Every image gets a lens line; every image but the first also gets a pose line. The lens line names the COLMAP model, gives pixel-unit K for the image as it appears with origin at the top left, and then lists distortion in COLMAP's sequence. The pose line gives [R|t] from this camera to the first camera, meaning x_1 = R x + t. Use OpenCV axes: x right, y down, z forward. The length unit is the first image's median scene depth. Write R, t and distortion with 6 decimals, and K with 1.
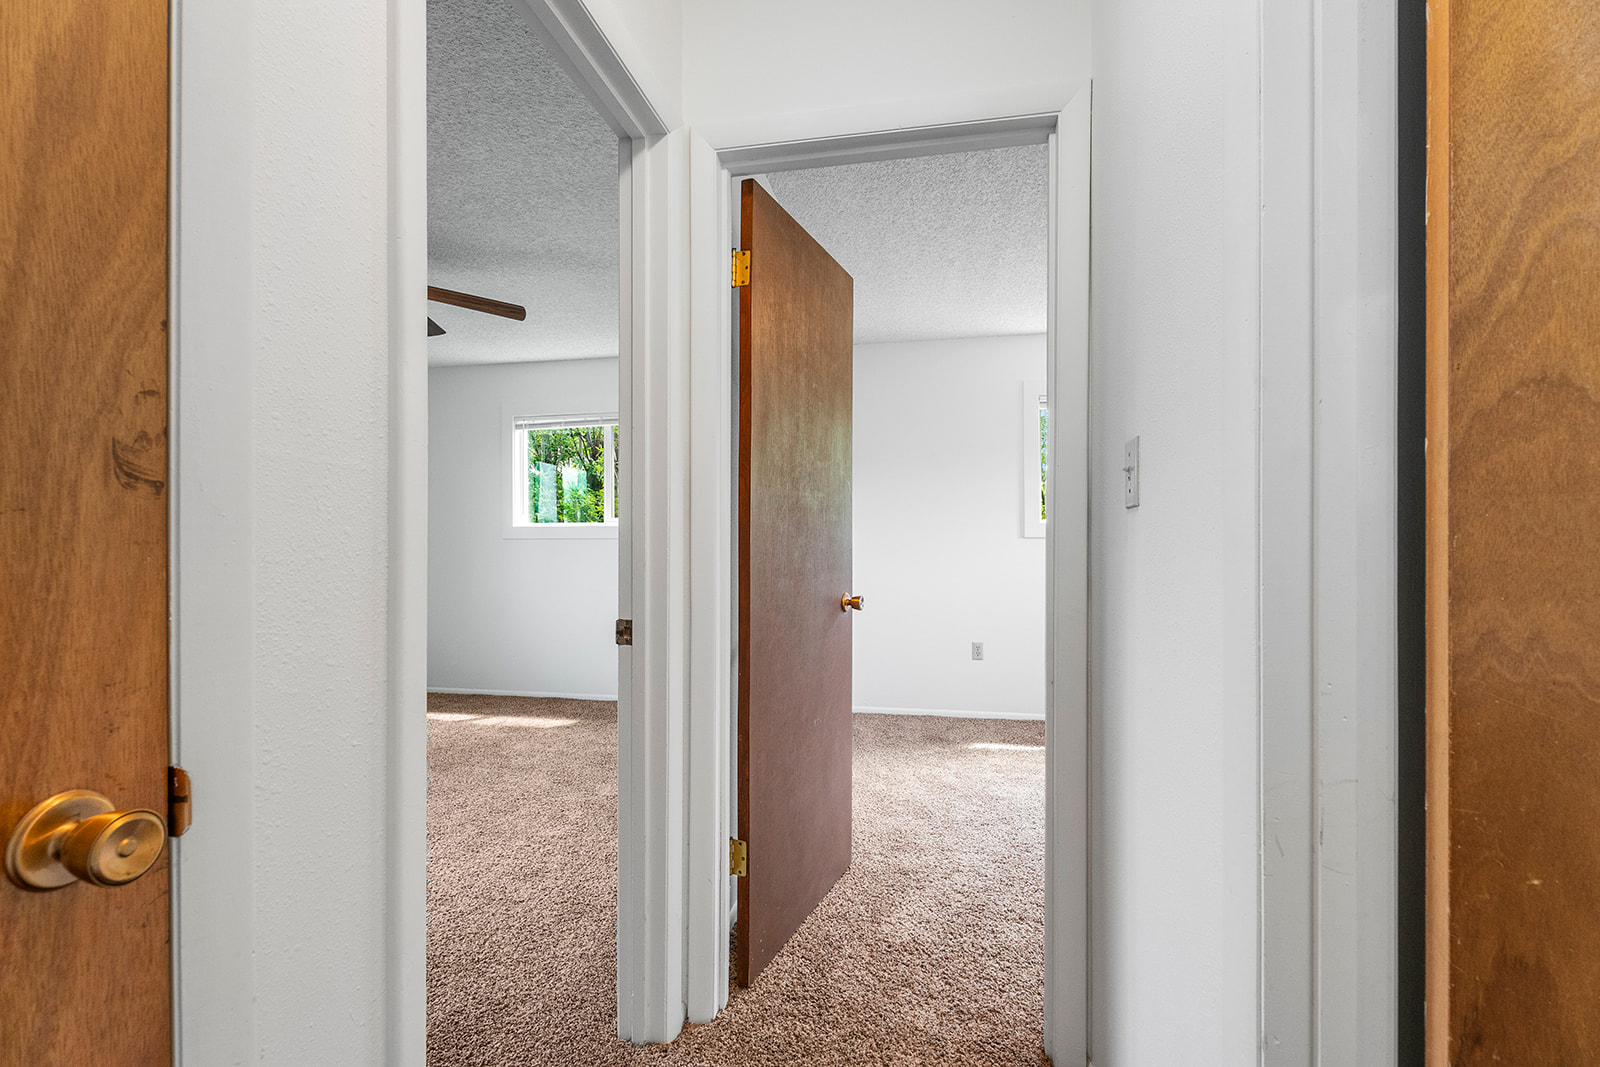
lens RADIAL K [[729.2, 0, 794.1], [0, 729.2, 540.5], [0, 0, 1]] dist [0.003037, -0.001836]
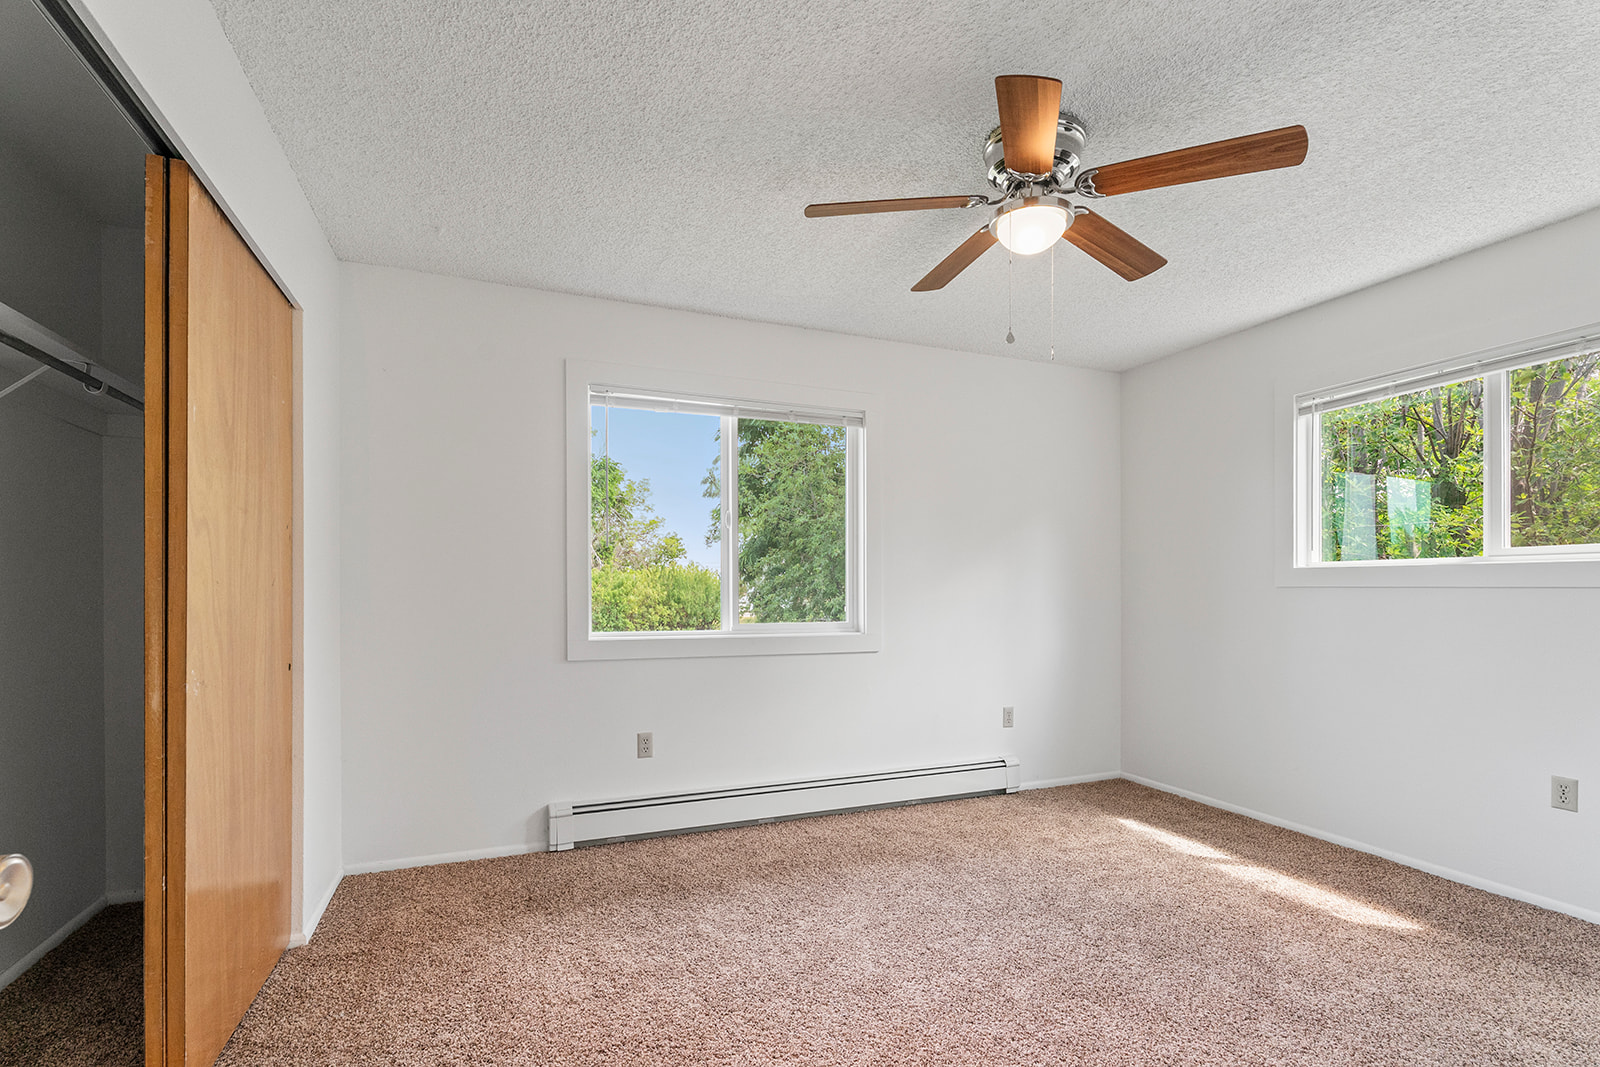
lens RADIAL K [[729.2, 0, 793.1], [0, 729.2, 596.9], [0, 0, 1]] dist [0.003037, -0.001836]
pose [[0.552252, 0.006443, -0.833652, -0.093987], [-0.000538, 0.999973, 0.007372, 0.001316], [0.833677, -0.003623, 0.552240, 0.280335]]
